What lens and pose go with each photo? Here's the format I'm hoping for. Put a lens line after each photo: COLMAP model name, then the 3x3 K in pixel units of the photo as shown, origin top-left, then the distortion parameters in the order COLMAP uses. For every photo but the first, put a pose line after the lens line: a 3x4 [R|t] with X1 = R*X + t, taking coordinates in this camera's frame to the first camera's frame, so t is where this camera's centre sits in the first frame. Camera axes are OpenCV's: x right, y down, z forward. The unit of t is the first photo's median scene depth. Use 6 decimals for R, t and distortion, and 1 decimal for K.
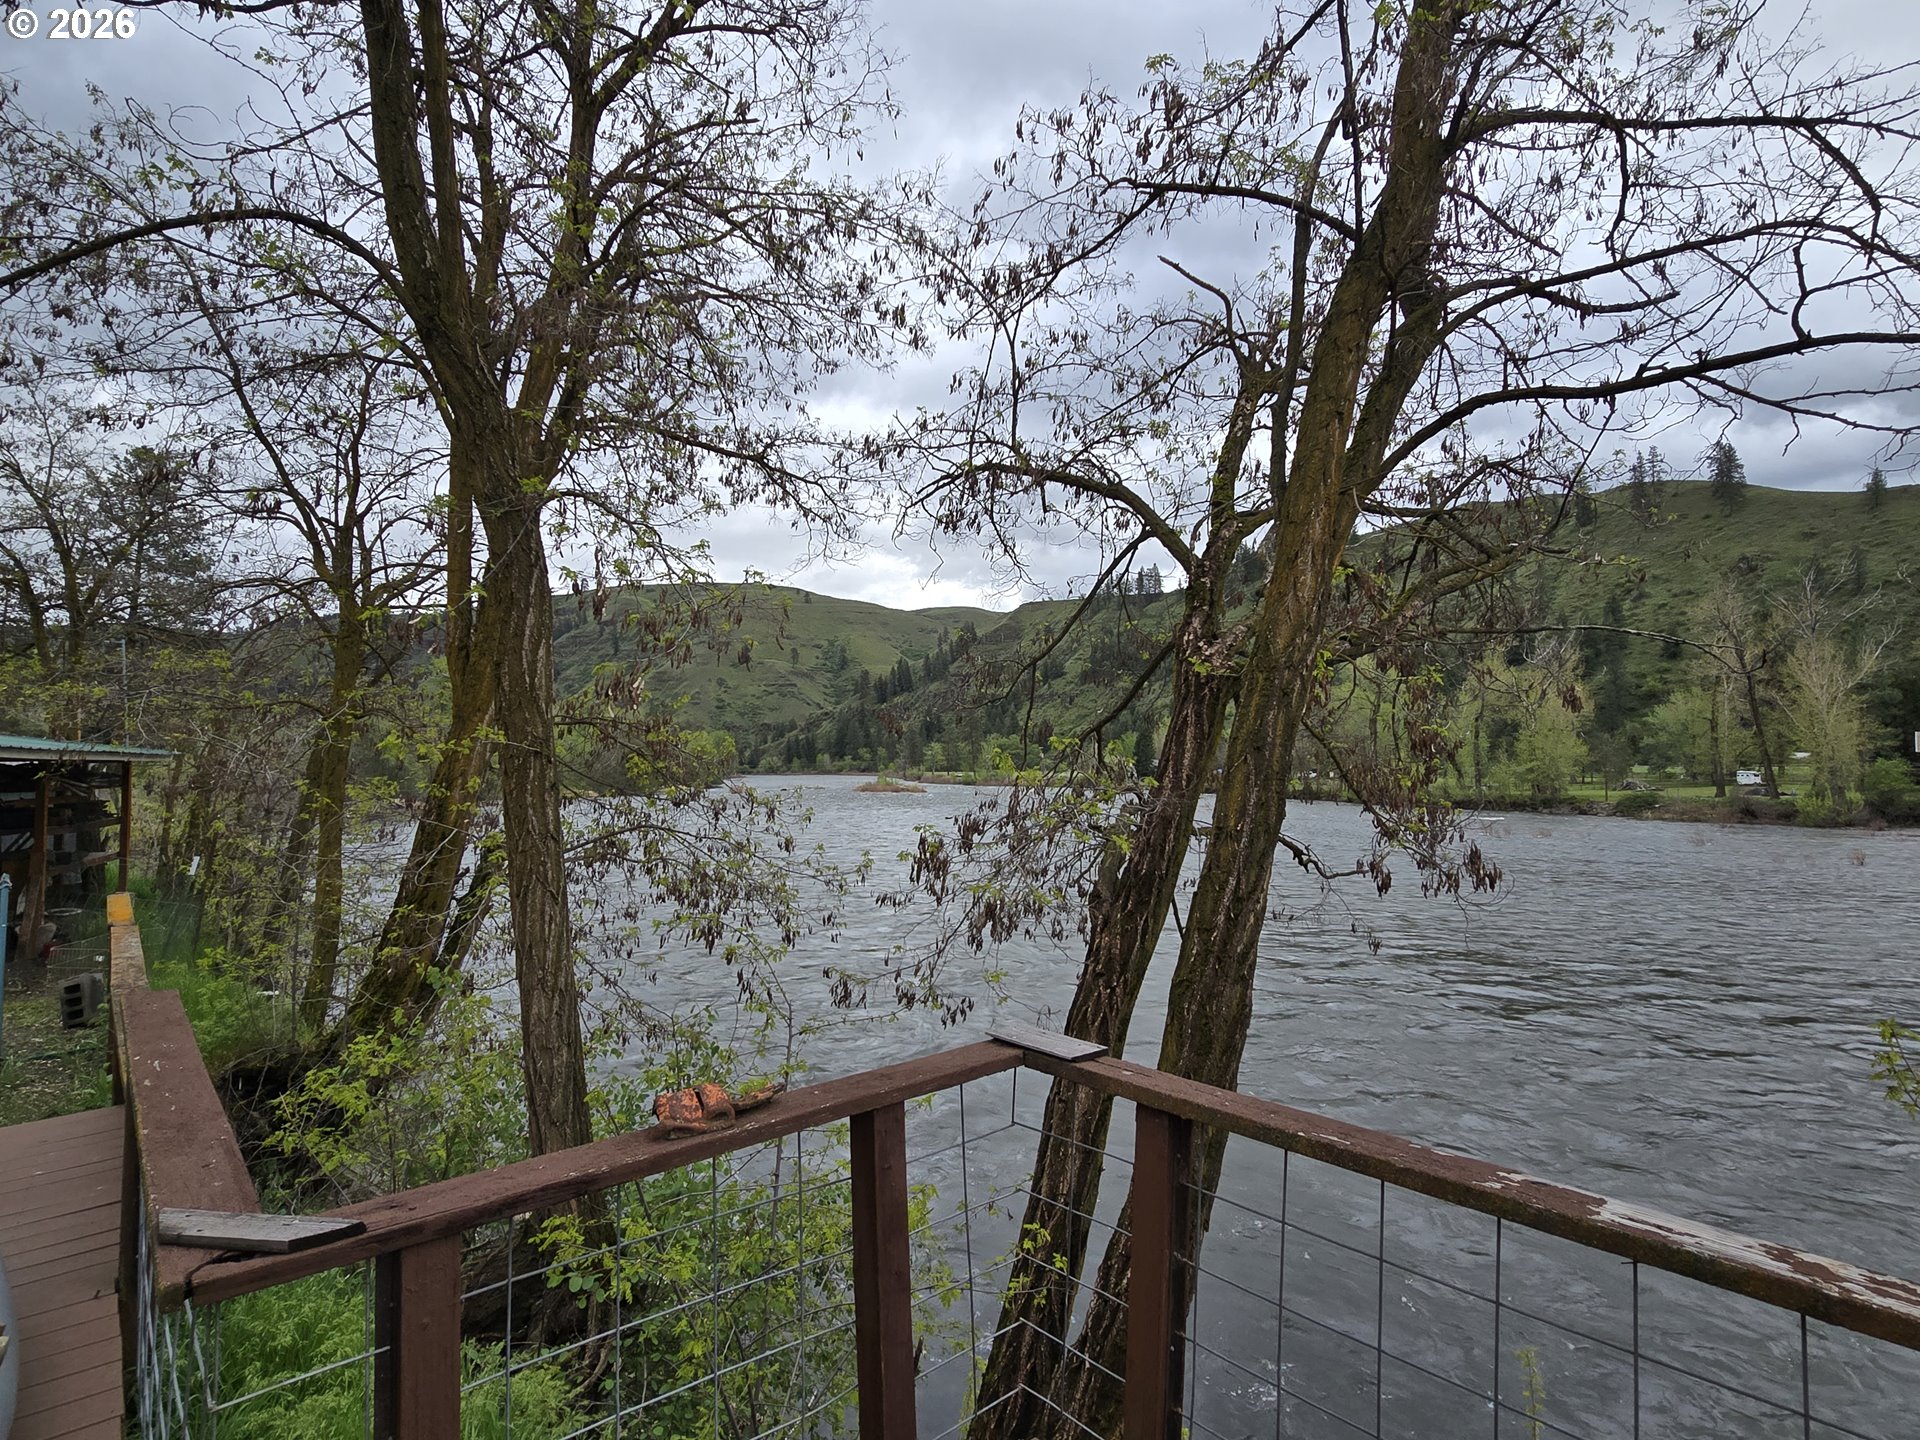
lens RADIAL K [[1010.9, 0, 965.4], [0, 1010.9, 711.8], [0, 0, 1]] dist [-0.003783, -0.000481]
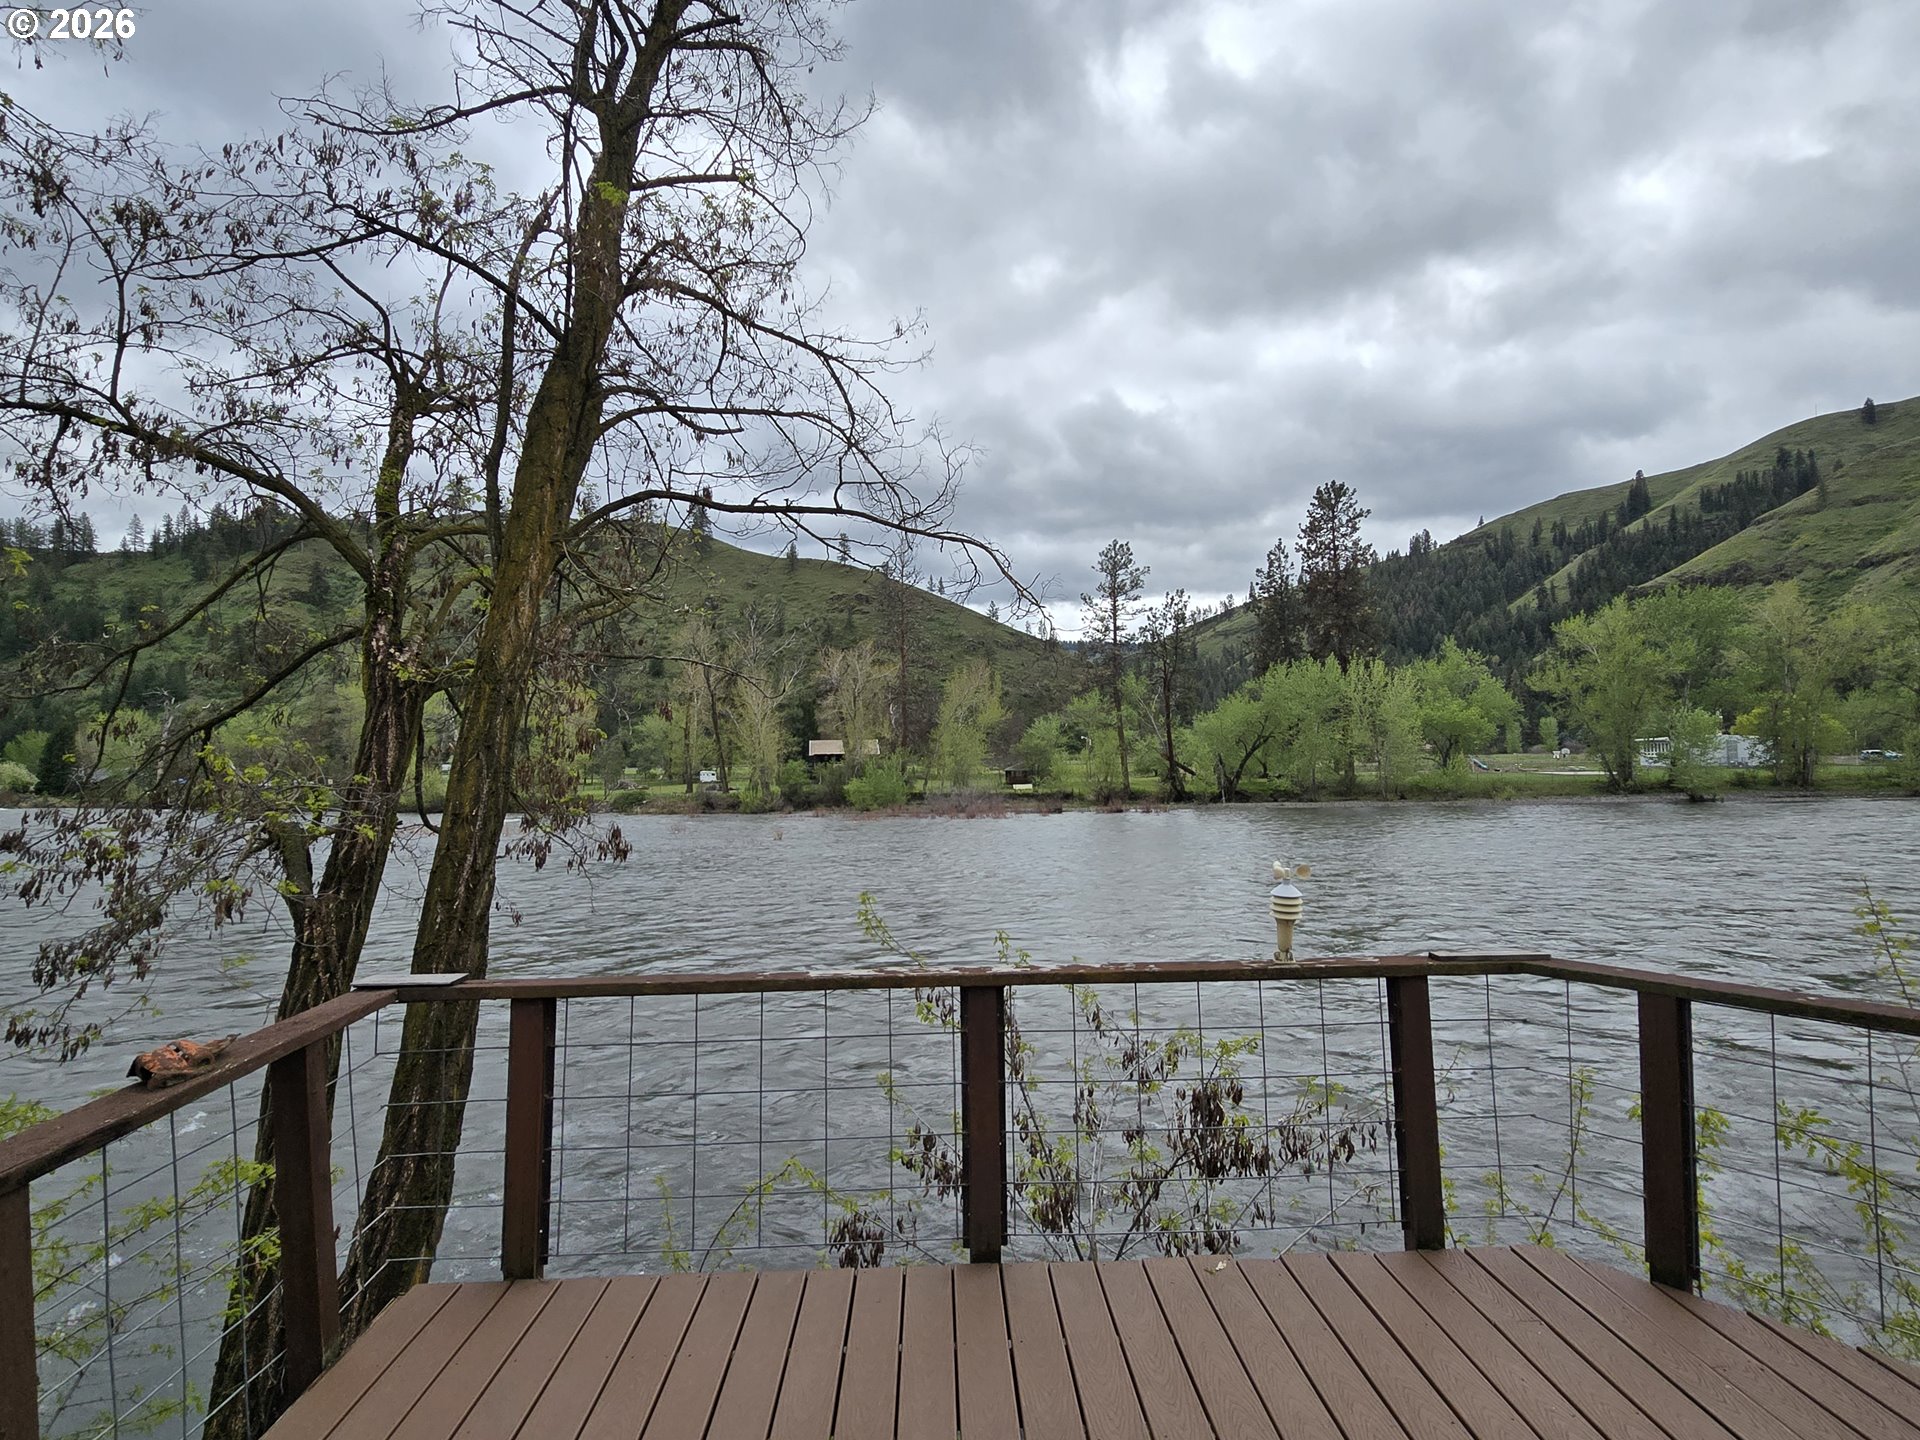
lens RADIAL K [[1010.9, 0, 965.4], [0, 1010.9, 711.8], [0, 0, 1]] dist [-0.003783, -0.000481]
pose [[0.612944, 0.031084, 0.789515, -0.232070], [-0.027323, 0.999462, -0.018137, 0.000693], [-0.789654, -0.010455, 0.613464, -0.138731]]
